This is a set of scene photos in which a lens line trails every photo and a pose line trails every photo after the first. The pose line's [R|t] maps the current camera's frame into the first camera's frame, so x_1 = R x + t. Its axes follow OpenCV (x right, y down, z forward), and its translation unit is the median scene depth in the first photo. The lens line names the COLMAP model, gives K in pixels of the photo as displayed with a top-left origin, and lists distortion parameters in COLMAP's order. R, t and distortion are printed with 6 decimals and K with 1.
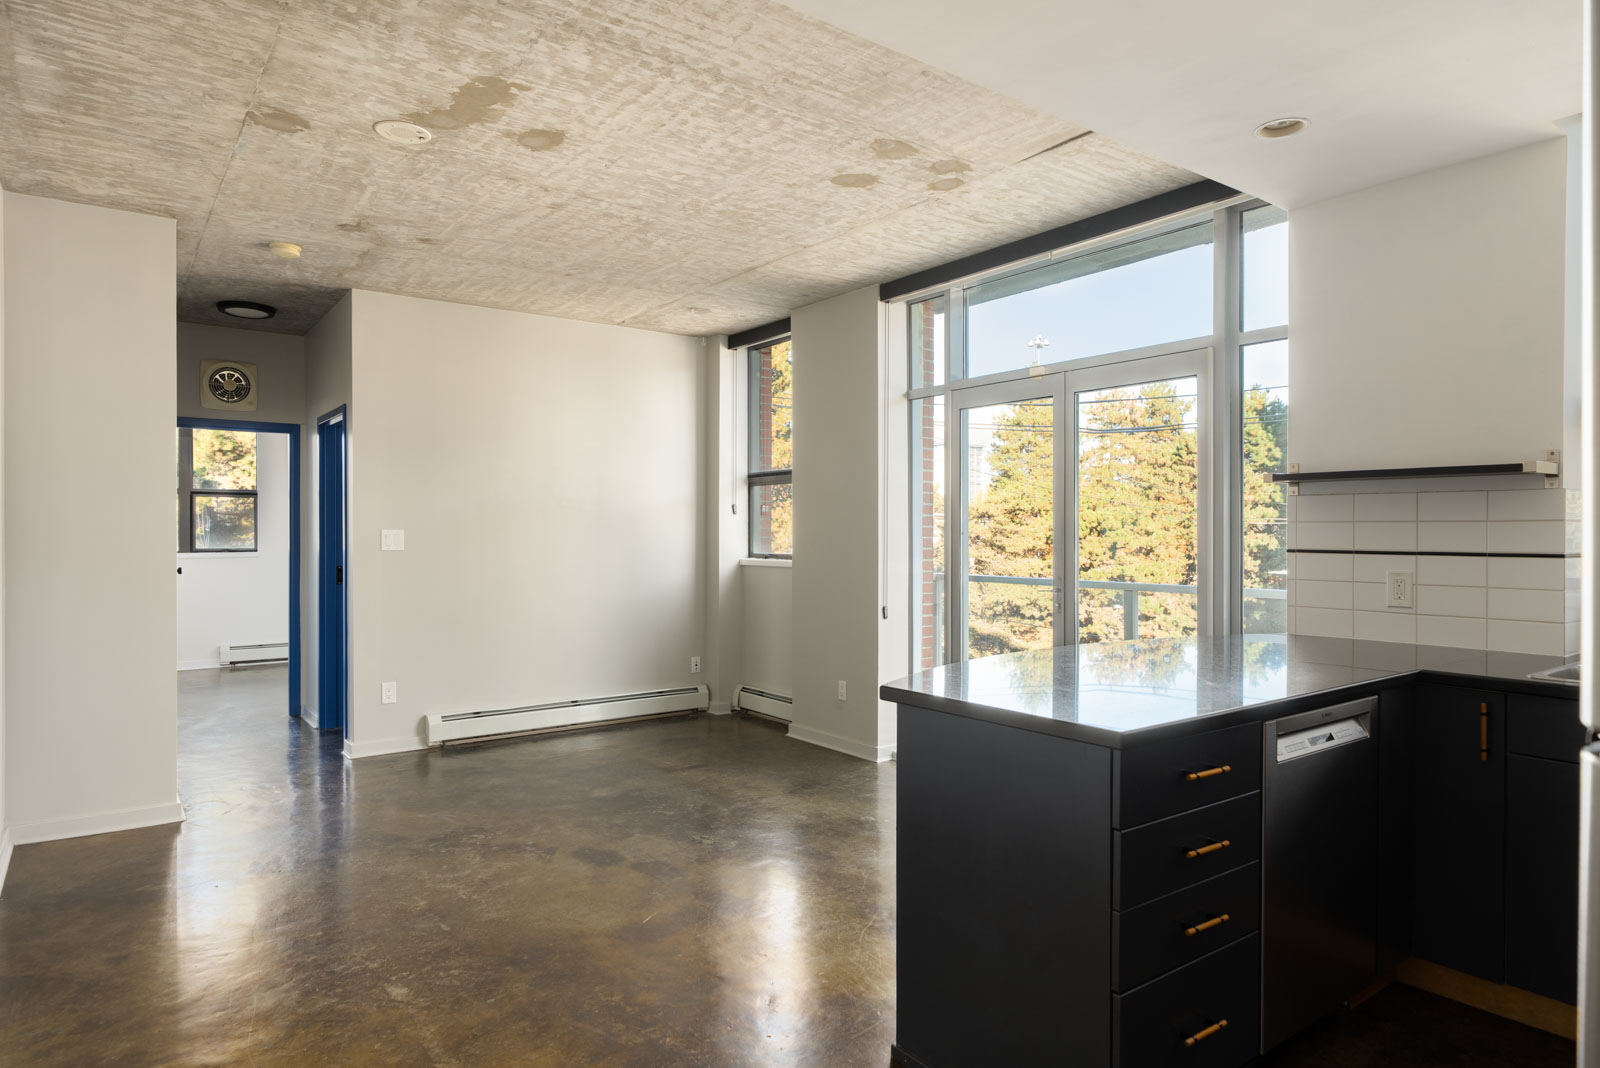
lens RADIAL K [[931.4, 0, 799.3], [0, 931.4, 536.5], [0, 0, 1]] dist [0.000096, 0.000484]
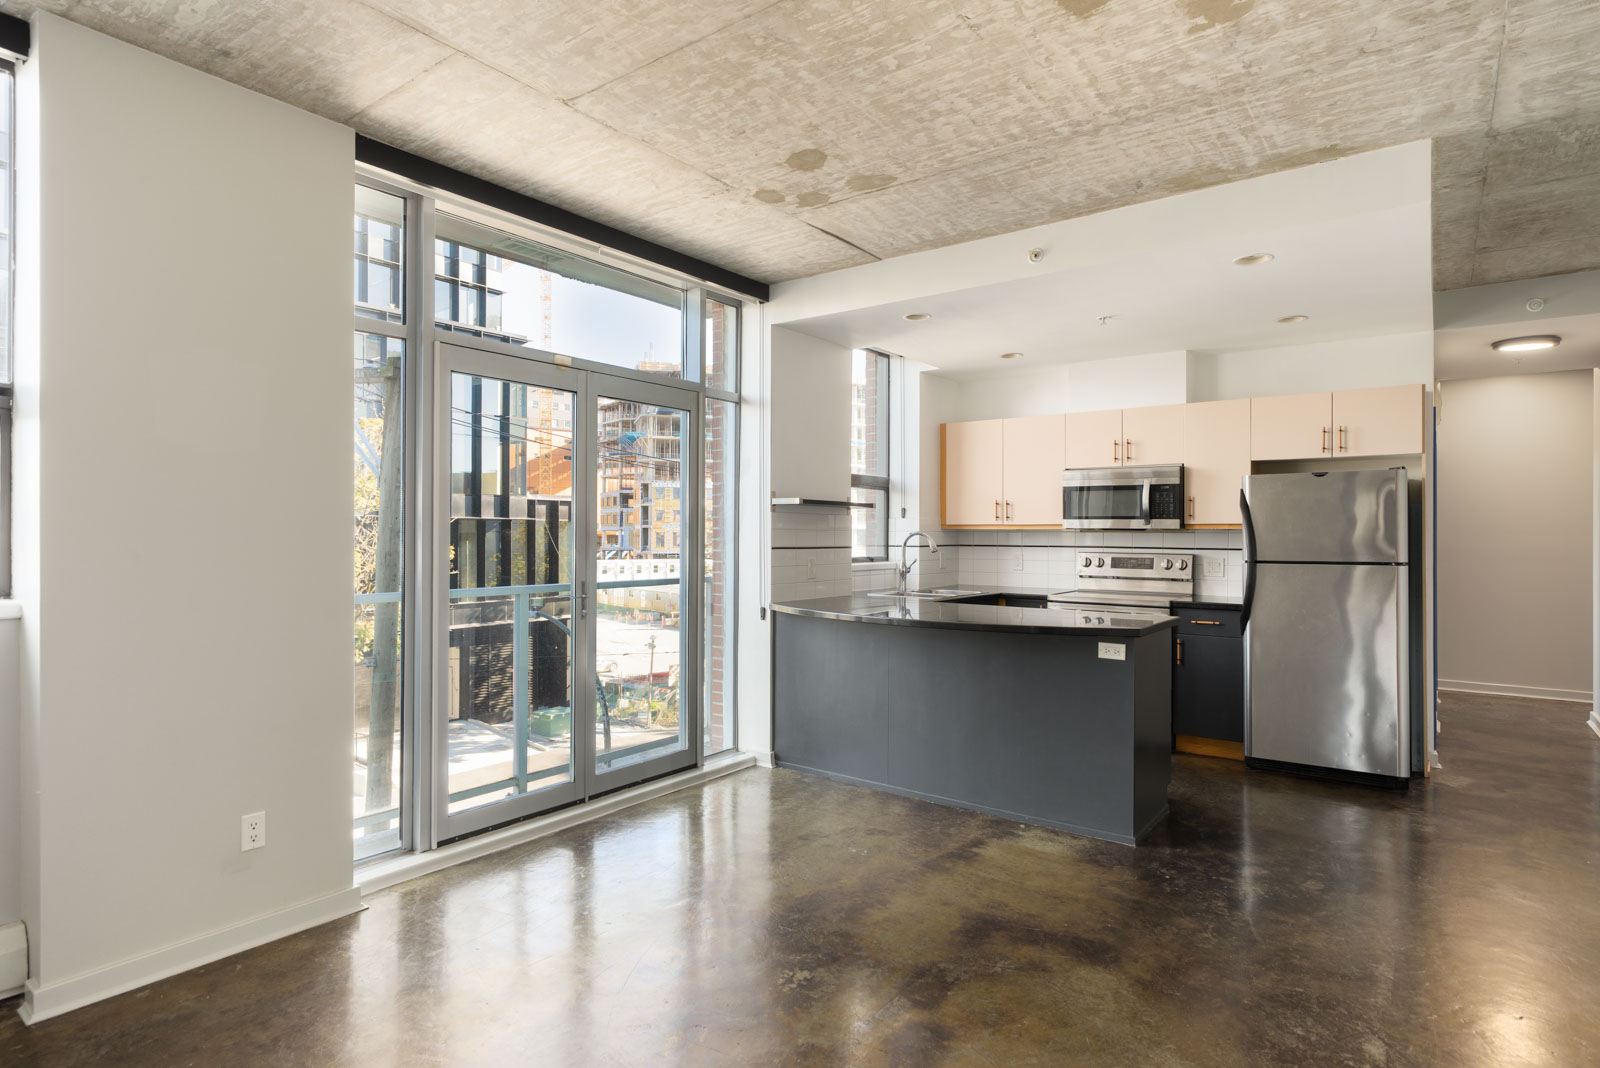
lens RADIAL K [[841.8, 0, 793.8], [0, 841.8, 532.3], [0, 0, 1]] dist [-0.000946, 0.000665]
pose [[-0.270299, 0.002275, 0.962774, -0.545762], [0.000288, 0.999997, -0.002282, -0.005067], [-0.962776, -0.000340, -0.270299, 0.903981]]
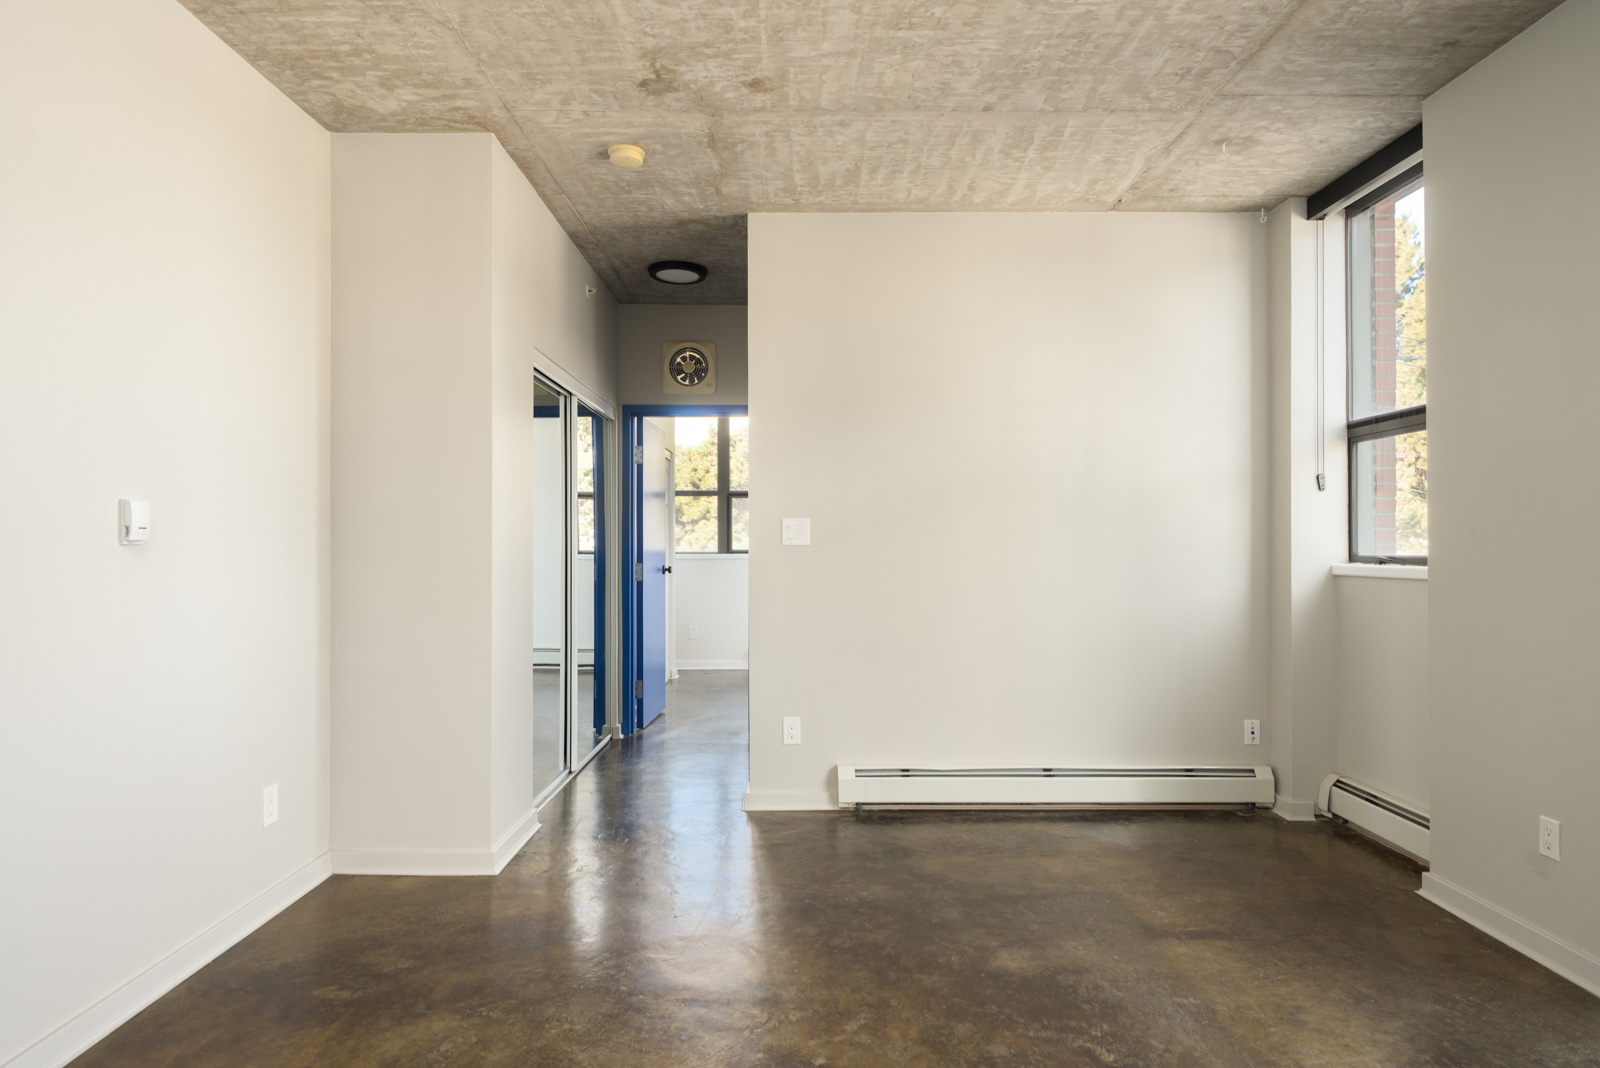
lens RADIAL K [[931.4, 0, 799.3], [0, 931.4, 536.5], [0, 0, 1]] dist [0.000096, 0.000484]
pose [[0.803089, -0.006195, -0.595827, 0.024794], [-0.001242, 0.999926, -0.012070, 0.018335], [0.595858, 0.010433, 0.803022, 0.416756]]
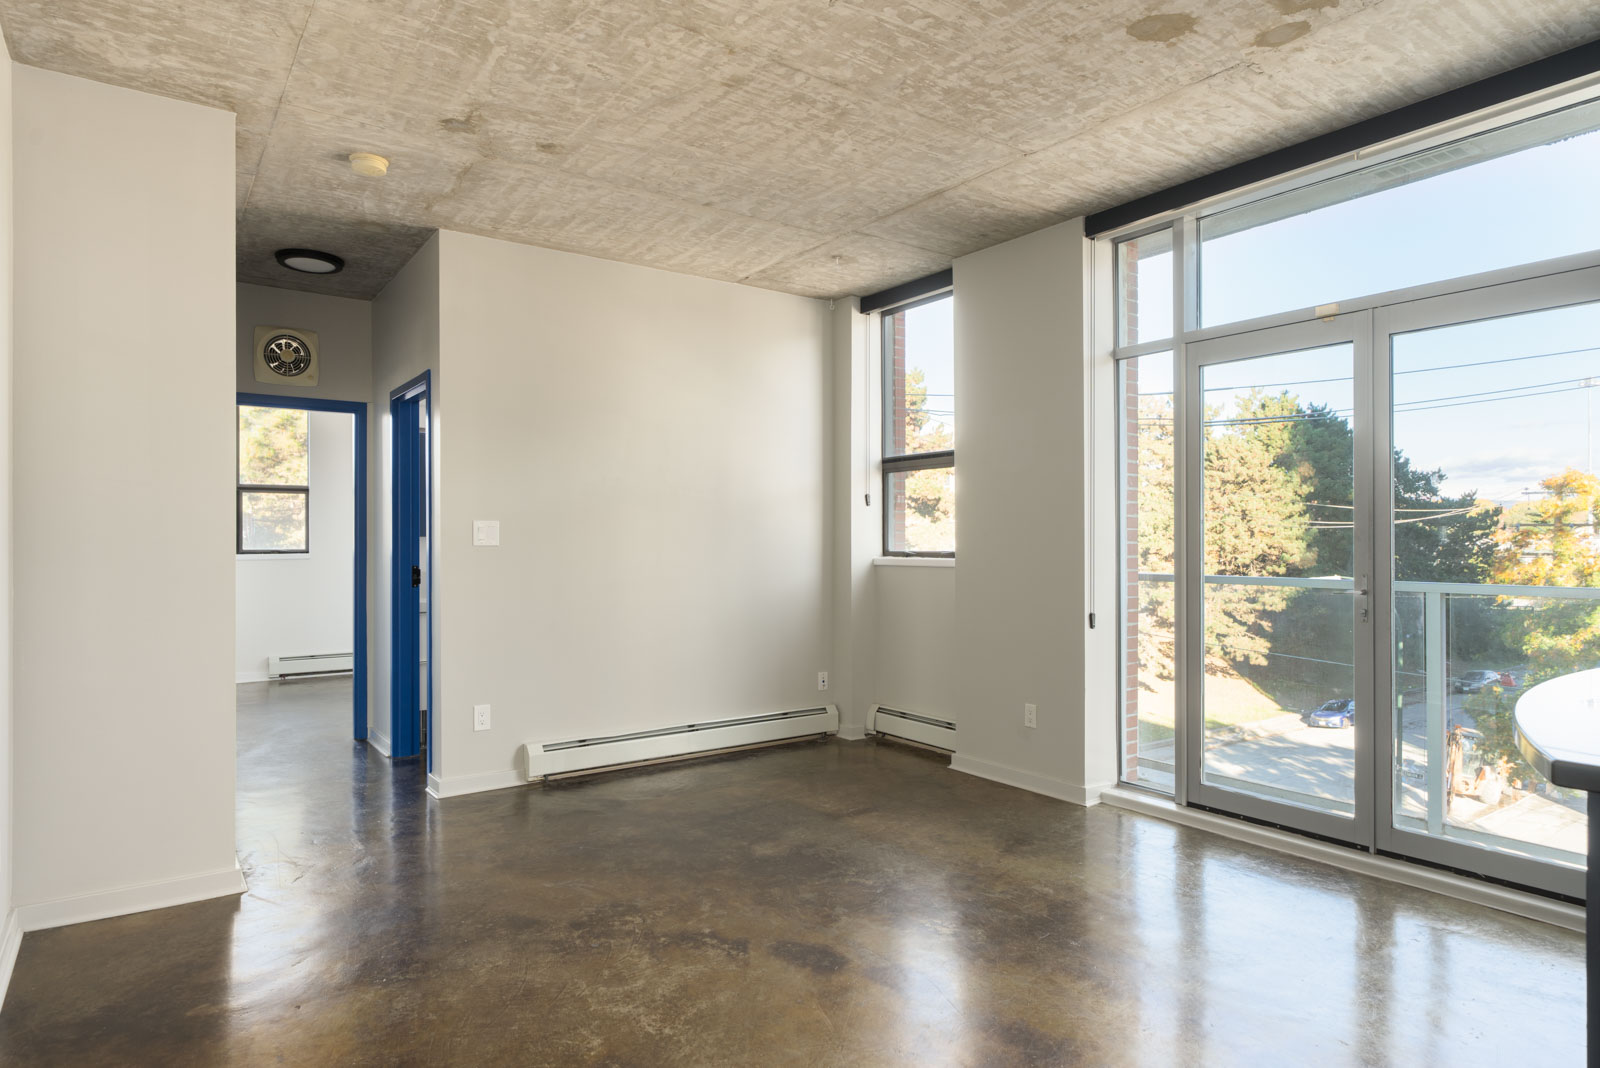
lens RADIAL K [[918.3, 0, 802.1], [0, 918.3, 539.6], [0, 0, 1]] dist [0.000196, -0.000285]
pose [[0.999825, -0.002248, -0.018554, -0.151687], [0.002162, 0.999987, -0.004647, 0.014935], [0.018564, 0.004606, 0.999817, 0.203421]]
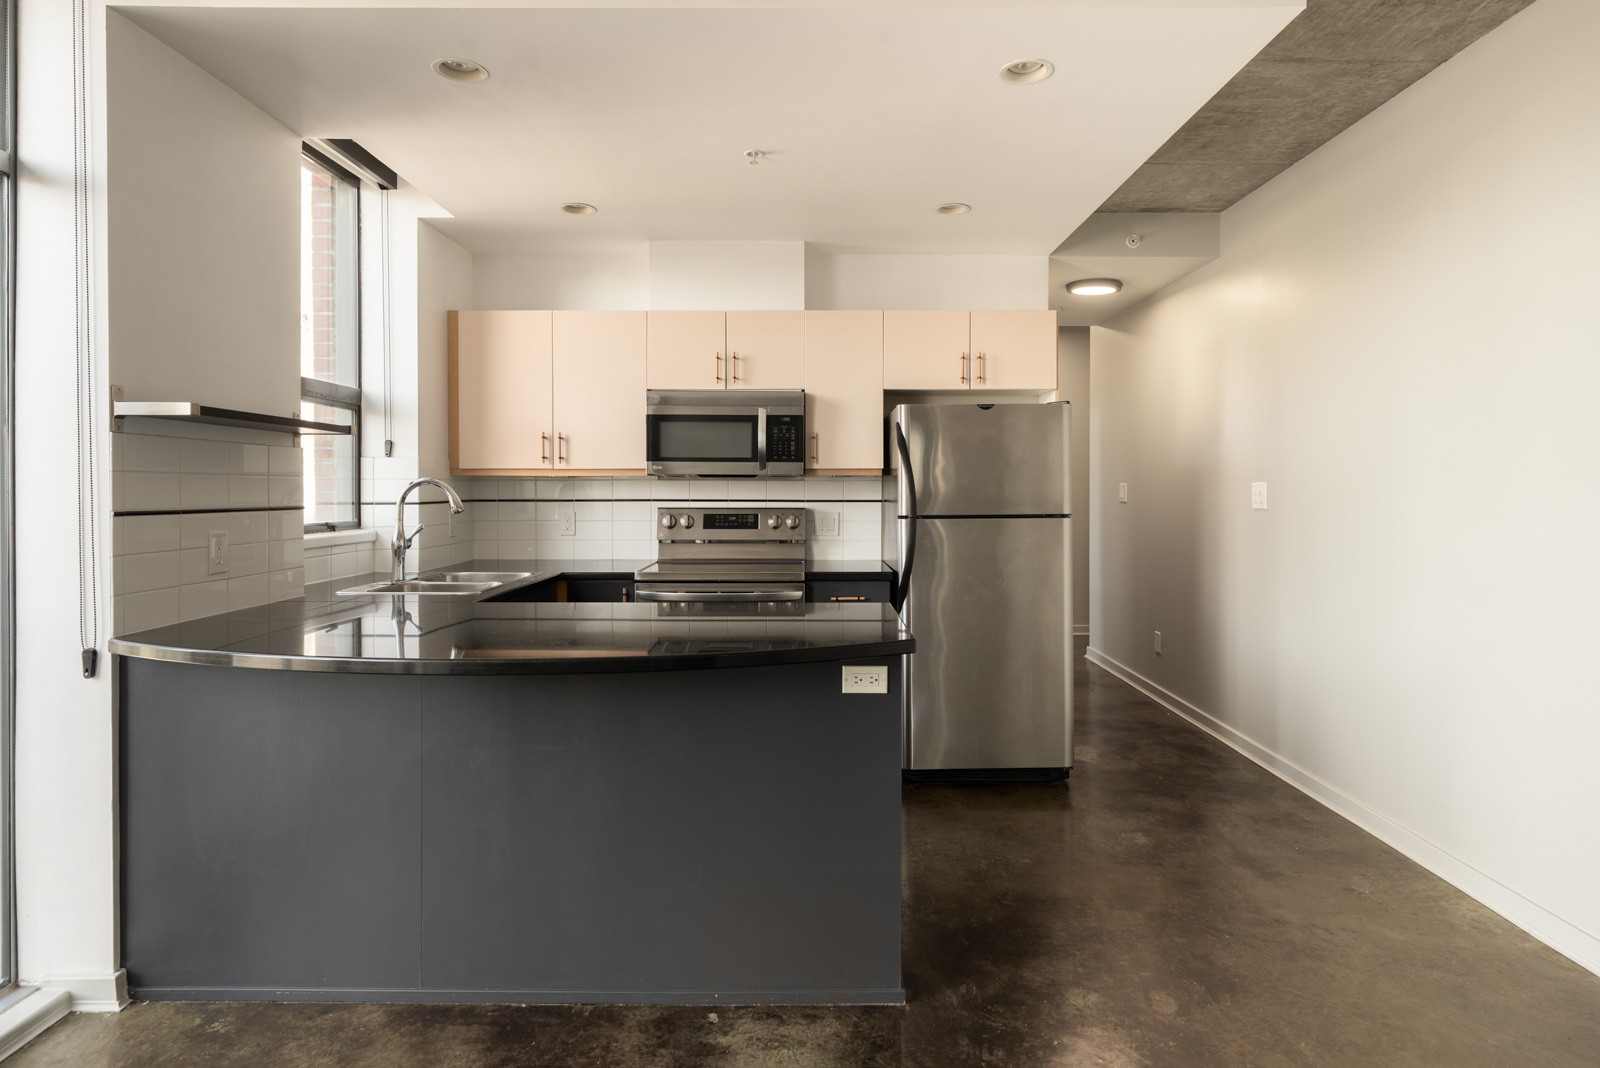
lens RADIAL K [[873.9, 0, 810.1], [0, 873.9, 493.2], [0, 0, 1]] dist [0.000635, 0.000299]
pose [[-0.799776, -0.002582, 0.600293, -0.172820], [0.004062, 0.999945, 0.009713, -0.002490], [-0.600284, 0.010206, -0.799722, 0.813554]]
